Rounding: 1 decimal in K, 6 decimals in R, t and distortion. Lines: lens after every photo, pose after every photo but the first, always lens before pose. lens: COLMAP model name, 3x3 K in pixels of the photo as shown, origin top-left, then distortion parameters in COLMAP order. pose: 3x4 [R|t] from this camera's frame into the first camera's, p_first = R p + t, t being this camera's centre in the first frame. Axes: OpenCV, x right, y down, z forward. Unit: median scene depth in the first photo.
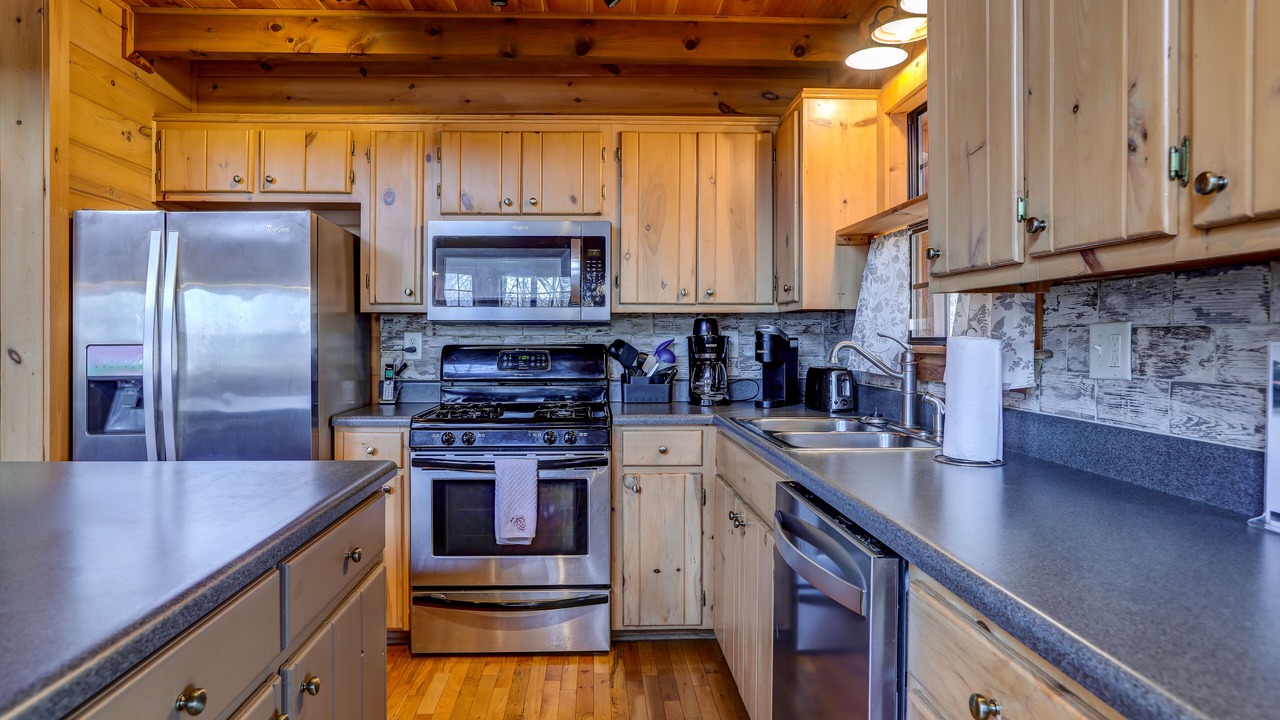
lens RADIAL K [[754.3, 0, 628.3], [0, 754.3, 335.2], [0, 0, 1]] dist [-0.019096, 0.014945]
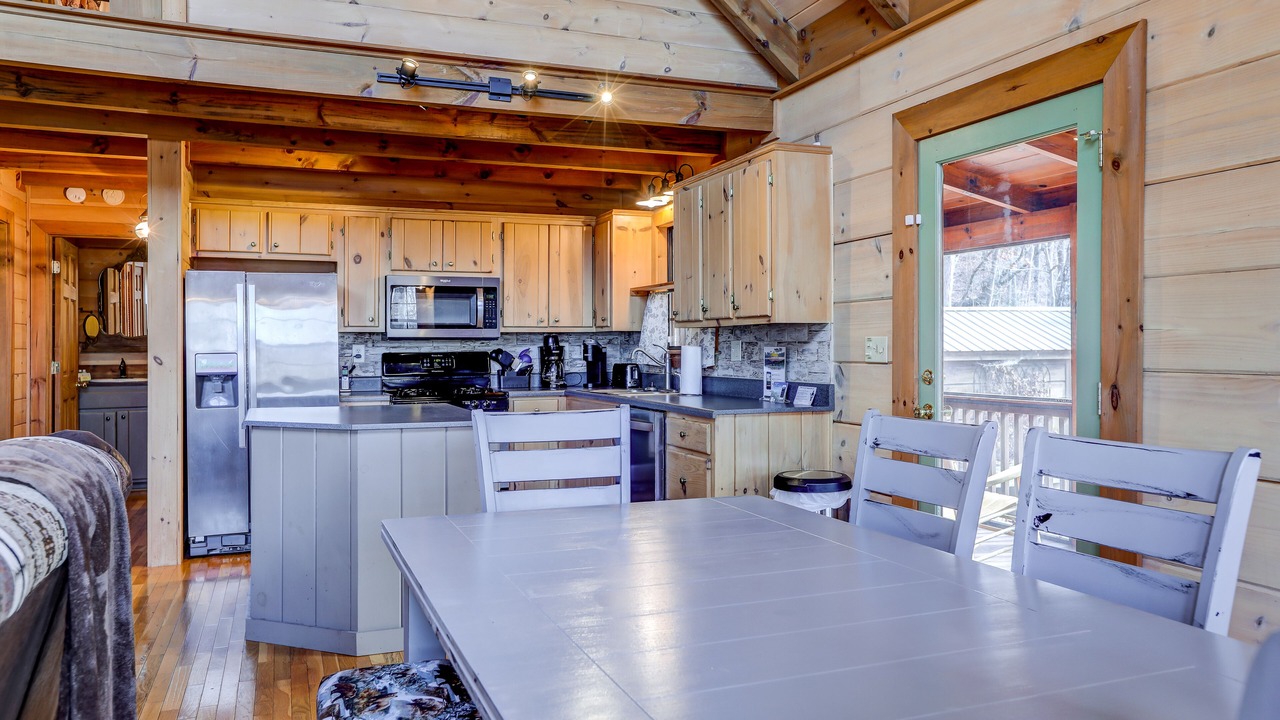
lens RADIAL K [[916.4, 0, 648.3], [0, 916.4, 341.8], [0, 0, 1]] dist [-0.022924, 0.050302]
pose [[0.945739, -0.003587, 0.324907, -0.374570], [0.004714, 0.999985, -0.002679, -0.002067], [-0.324893, 0.004065, 0.945742, -1.031206]]
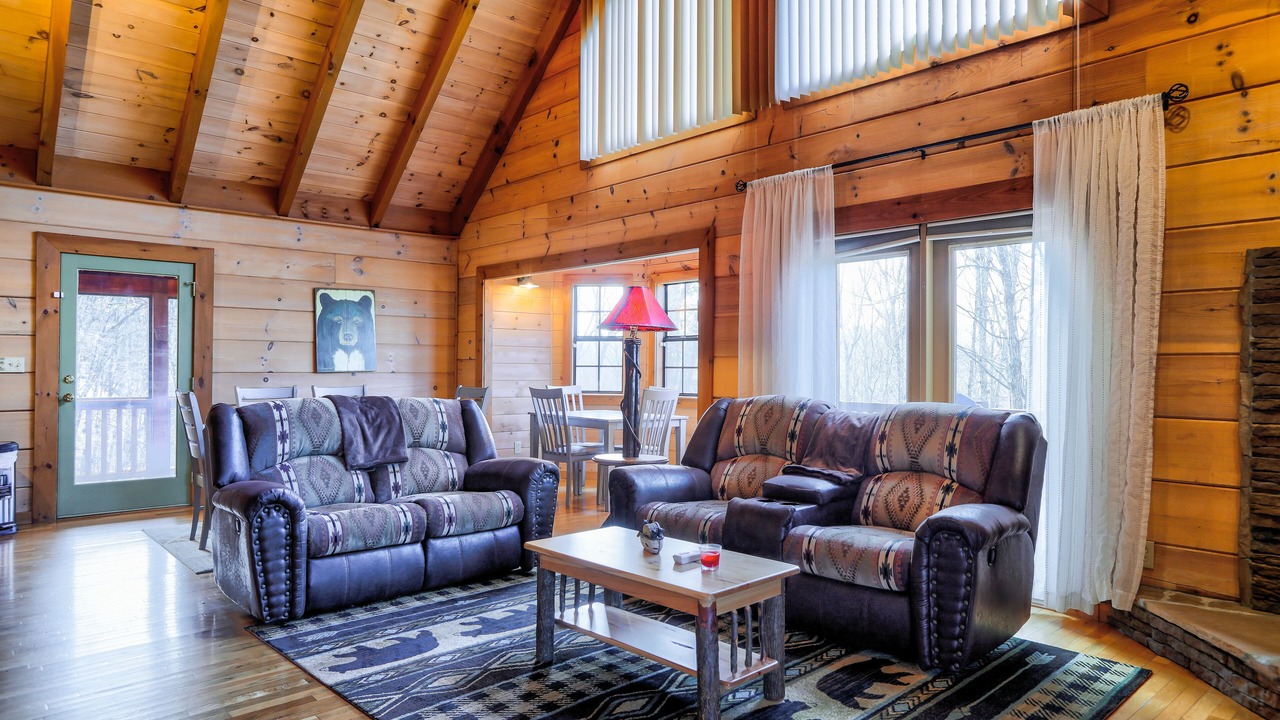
lens RADIAL K [[754.3, 0, 639.1], [0, 754.3, 365.8], [0, 0, 1]] dist [-0.019096, 0.014945]
pose [[-0.633651, -0.007524, 0.773583, -1.964744], [-0.009125, 0.999956, 0.002251, -0.008460], [-0.773565, -0.005632, -0.633691, 0.056734]]
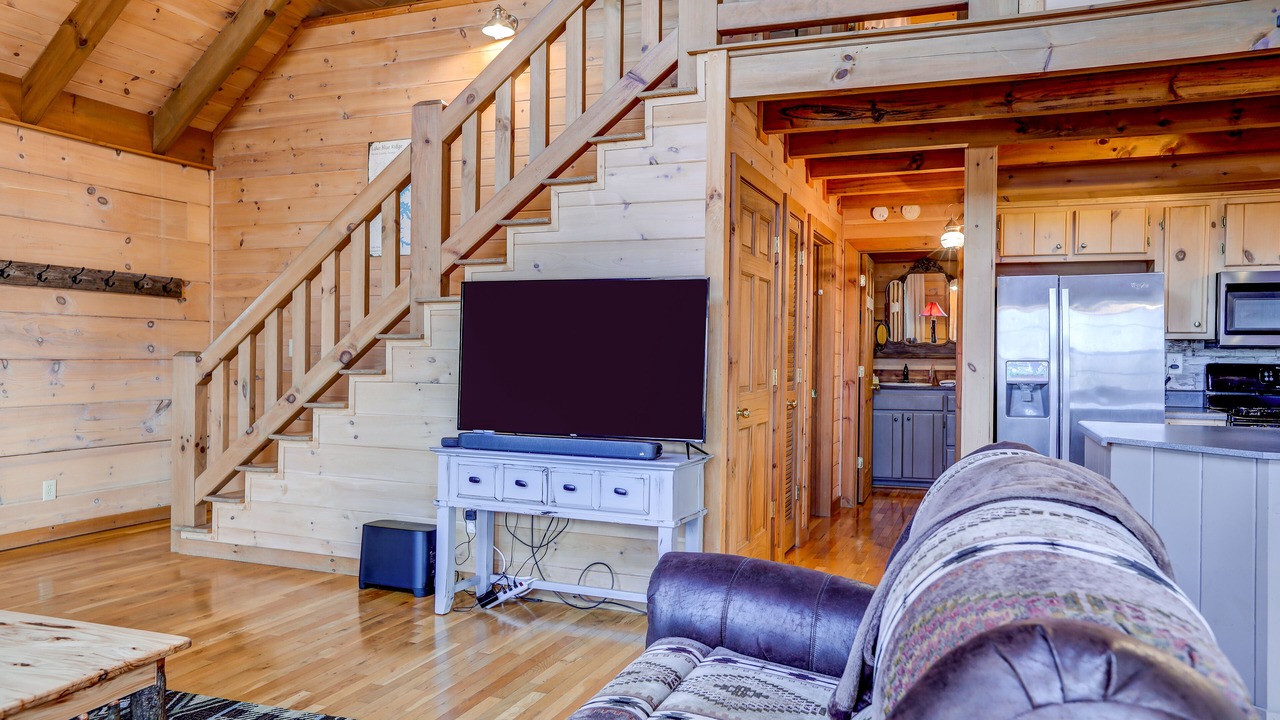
lens RADIAL K [[916.4, 0, 652.8], [0, 916.4, 364.3], [0, 0, 1]] dist [-0.022924, 0.050302]
pose [[0.912628, 0.010716, -0.408651, -0.525373], [-0.005408, 0.999885, 0.014142, -0.002747], [0.408755, -0.010696, 0.912581, -0.939311]]
